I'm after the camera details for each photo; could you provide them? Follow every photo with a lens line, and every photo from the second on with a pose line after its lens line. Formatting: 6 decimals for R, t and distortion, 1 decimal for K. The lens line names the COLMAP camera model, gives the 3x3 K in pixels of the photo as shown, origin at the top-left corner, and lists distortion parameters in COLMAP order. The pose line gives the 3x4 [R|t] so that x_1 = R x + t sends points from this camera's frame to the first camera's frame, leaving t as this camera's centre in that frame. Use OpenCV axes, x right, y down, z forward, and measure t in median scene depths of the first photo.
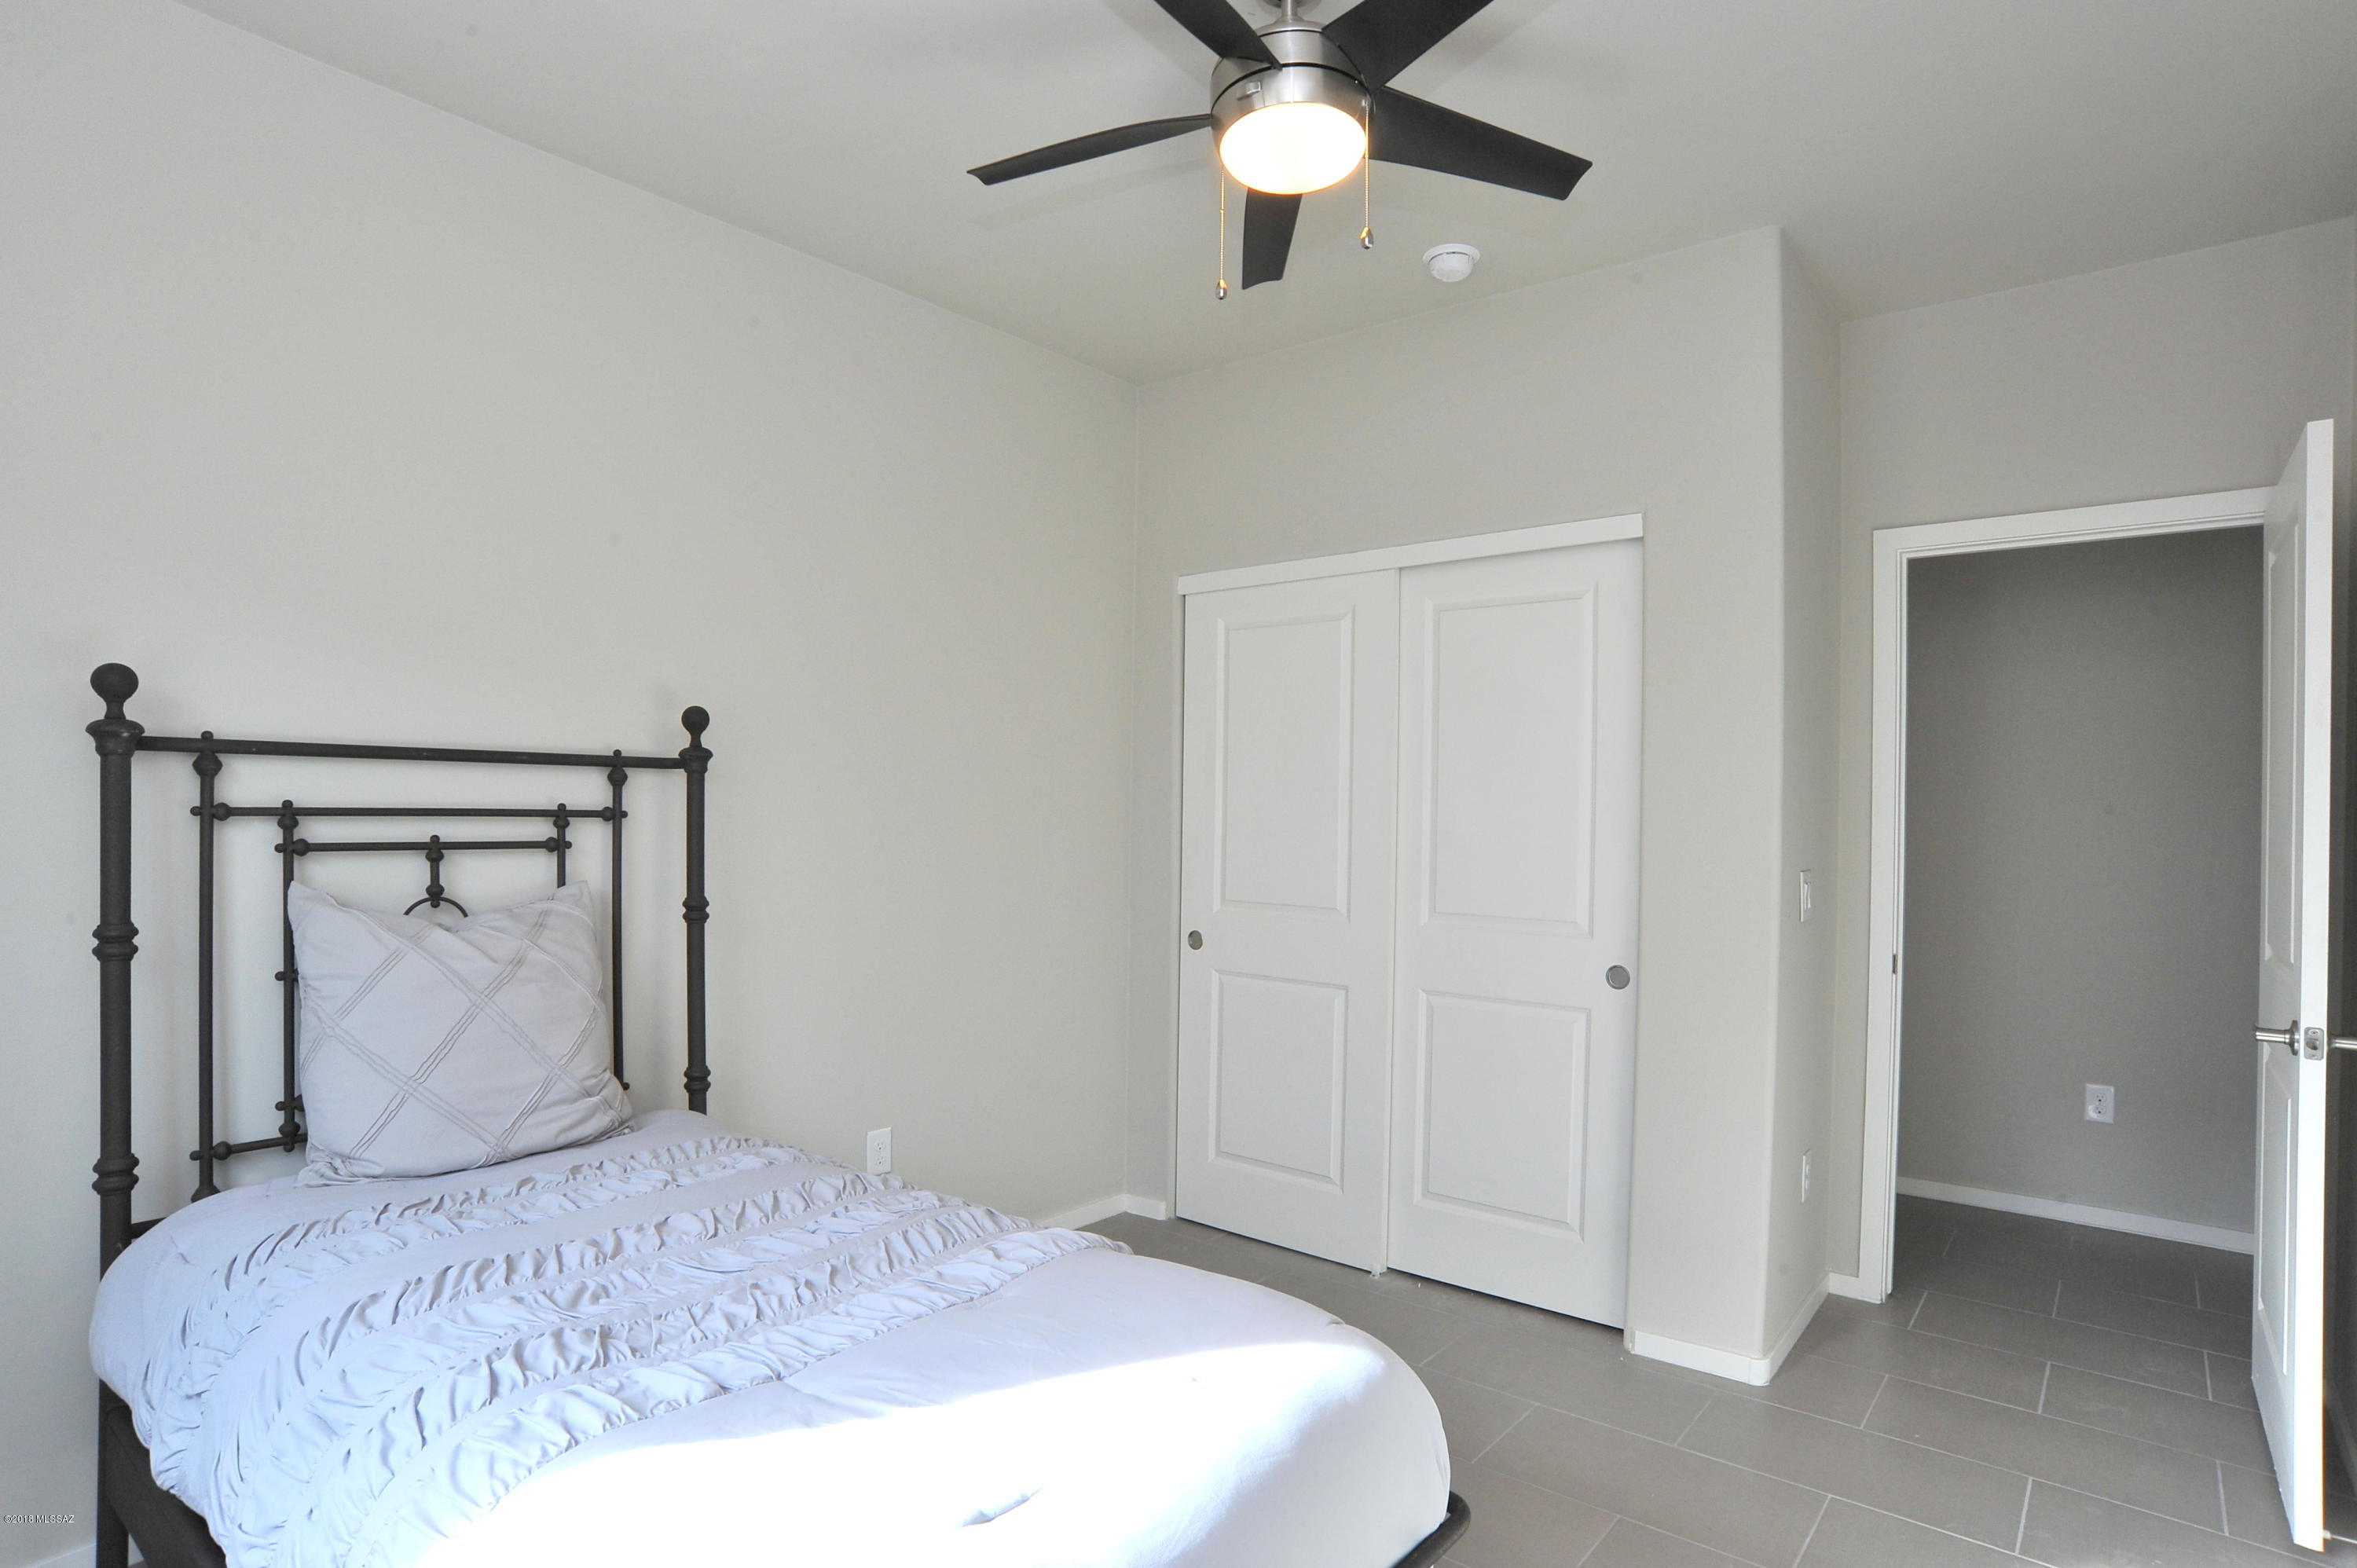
lens RADIAL K [[1233.6, 0, 1175.1], [0, 1233.6, 808.3], [0, 0, 1]] dist [-0.102879, 0.047239]
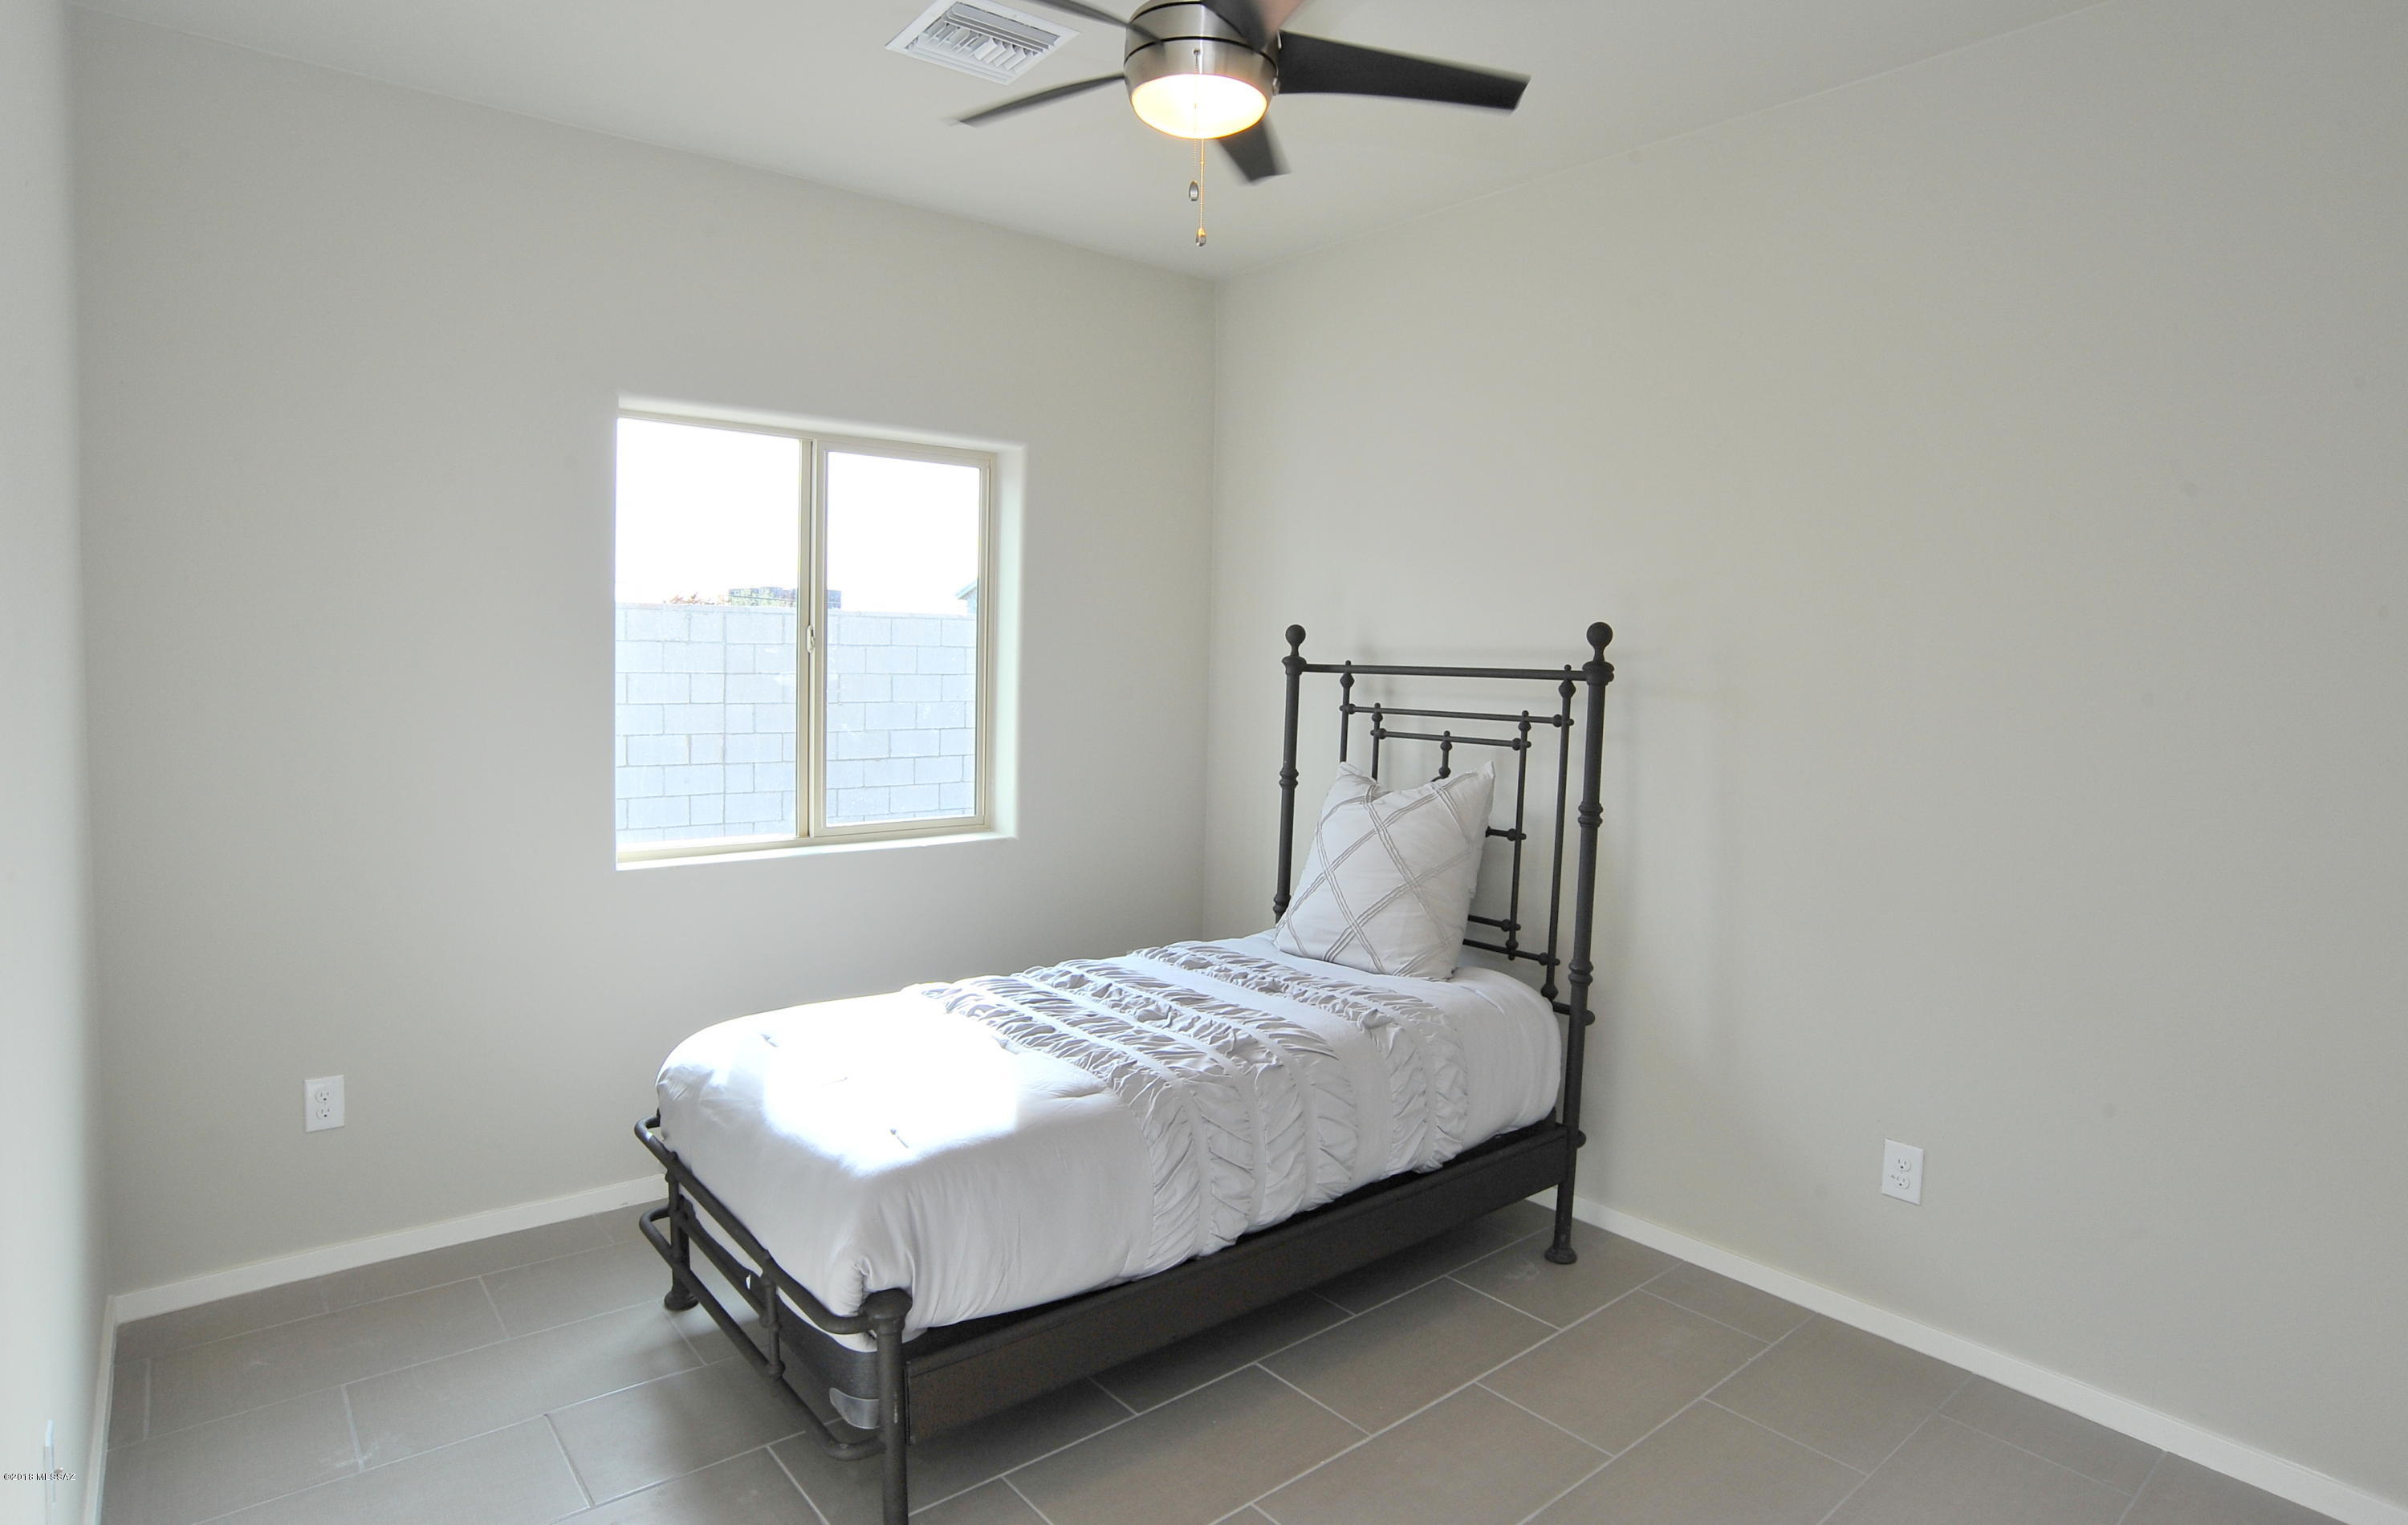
lens RADIAL K [[1304.2, 0, 1204.0], [0, 1304.2, 762.5], [0, 0, 1]] dist [-0.000865, -0.000095]
pose [[-0.192544, 0.036336, -0.980615, 0.911148], [-0.047671, 0.997788, 0.046333, 0.002902], [0.980130, 0.055668, -0.190386, 1.002397]]
